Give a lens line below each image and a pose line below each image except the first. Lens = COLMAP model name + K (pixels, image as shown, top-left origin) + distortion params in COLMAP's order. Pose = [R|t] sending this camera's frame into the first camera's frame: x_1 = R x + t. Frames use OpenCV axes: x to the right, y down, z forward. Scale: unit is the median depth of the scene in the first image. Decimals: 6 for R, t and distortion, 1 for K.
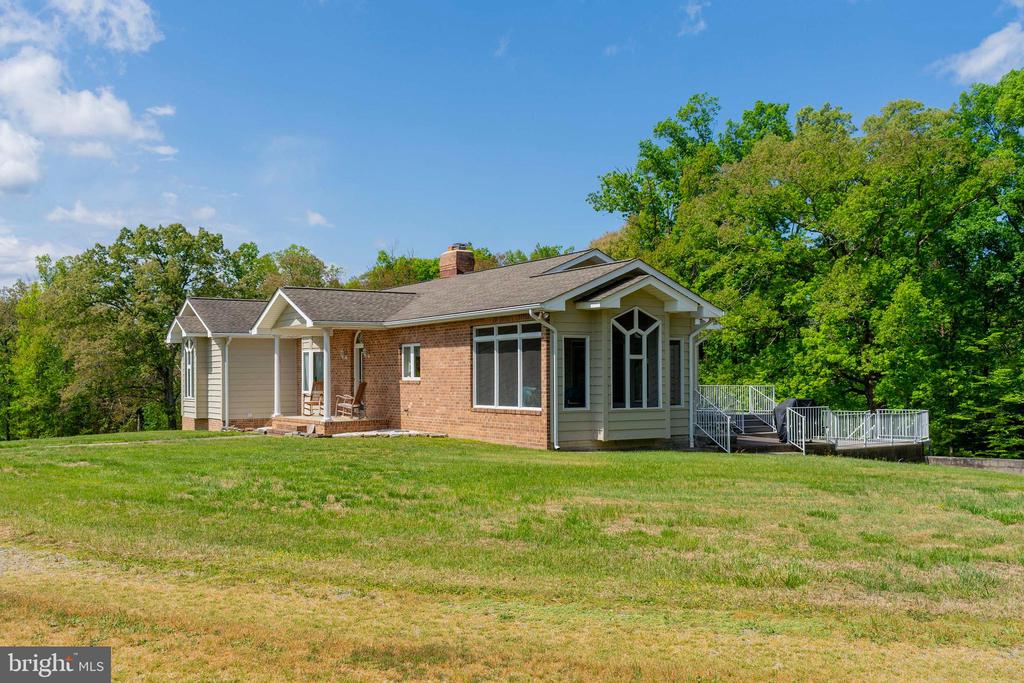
lens RADIAL K [[966.5, 0, 510.2], [0, 966.5, 339.2], [0, 0, 1]] dist [-0.004799, 0.000000]
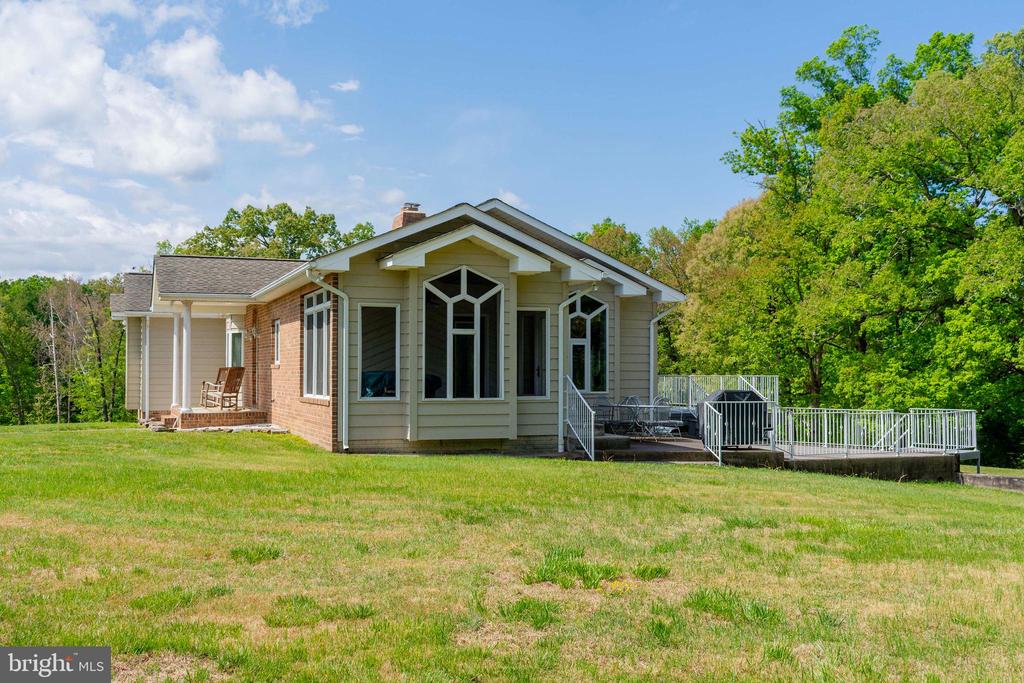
lens RADIAL K [[1066.1, 0, 514.6], [0, 1066.1, 346.0], [0, 0, 1]] dist [0.012404, 0.000000]
pose [[0.979154, 0.001953, -0.203110, 0.140017], [0.000640, 0.999919, 0.012700, 0.007727], [0.203119, -0.012565, 0.979074, 0.075571]]
